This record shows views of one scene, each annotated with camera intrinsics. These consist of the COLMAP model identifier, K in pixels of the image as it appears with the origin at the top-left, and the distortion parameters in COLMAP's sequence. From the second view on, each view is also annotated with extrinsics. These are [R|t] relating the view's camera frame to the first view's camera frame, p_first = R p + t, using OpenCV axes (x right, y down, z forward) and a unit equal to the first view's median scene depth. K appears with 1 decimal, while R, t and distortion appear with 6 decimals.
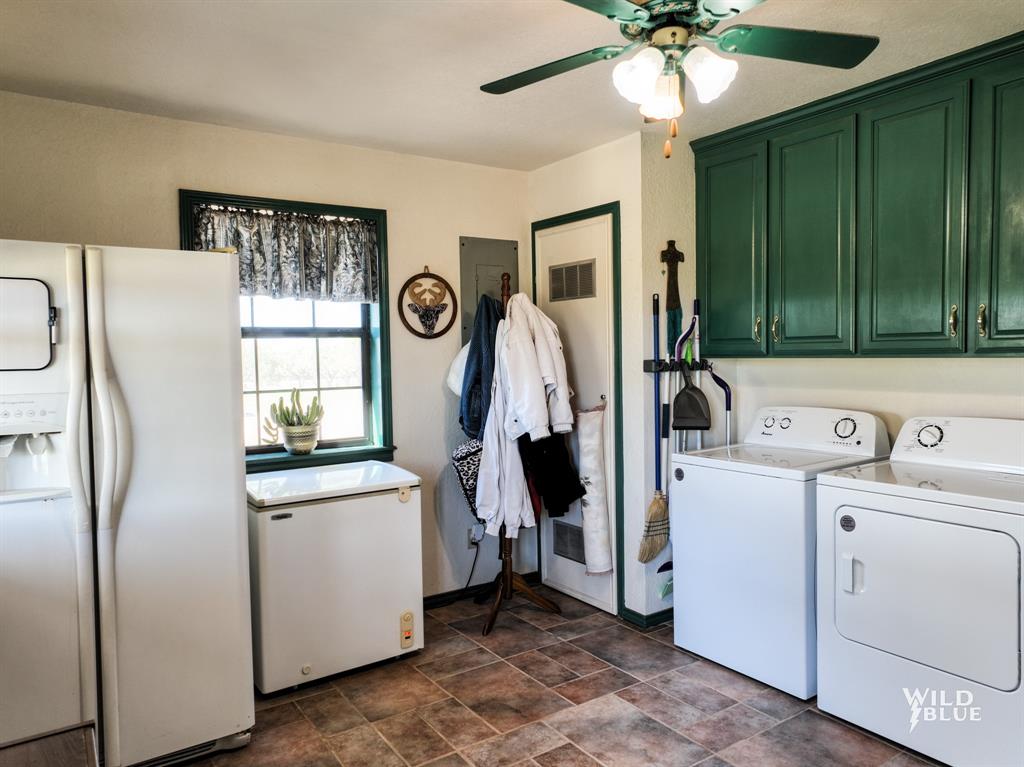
lens RADIAL K [[723.2, 0, 513.2], [0, 723.2, 385.6], [0, 0, 1]] dist [-0.002534, 0.017570]
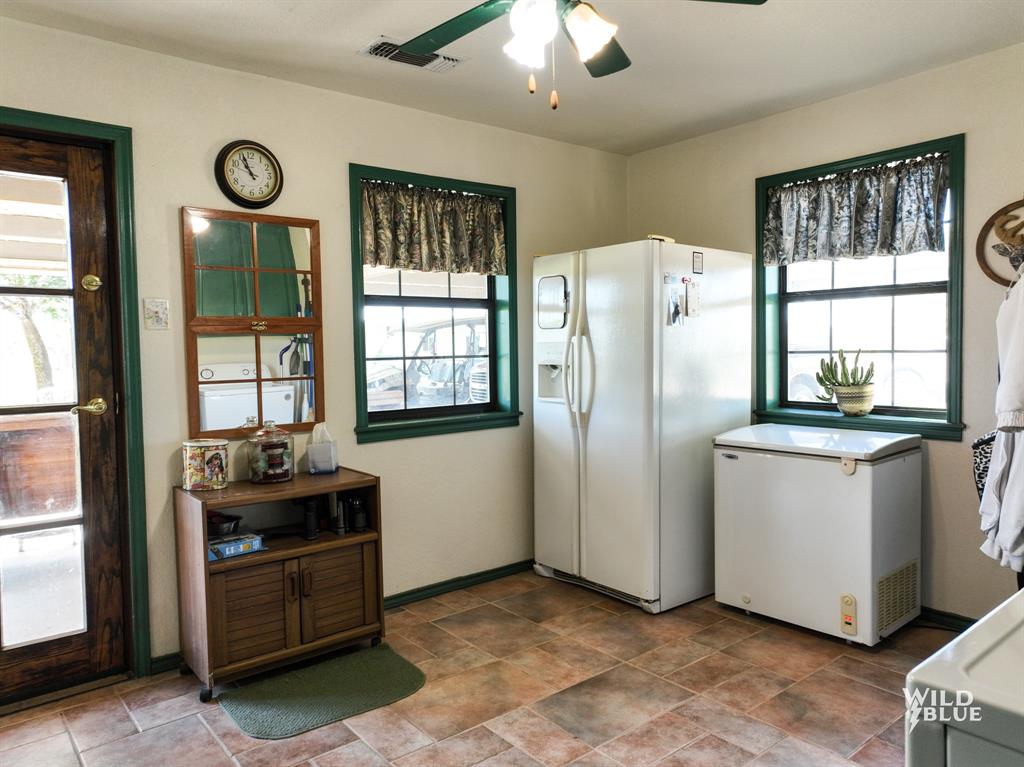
lens RADIAL K [[723.2, 0, 512.9], [0, 723.2, 382.1], [0, 0, 1]] dist [-0.002534, 0.017570]
pose [[0.088688, 0.069205, -0.993652, 0.691433], [-0.027954, 0.997363, 0.066968, -0.004282], [0.995667, 0.021838, 0.090389, 0.481450]]
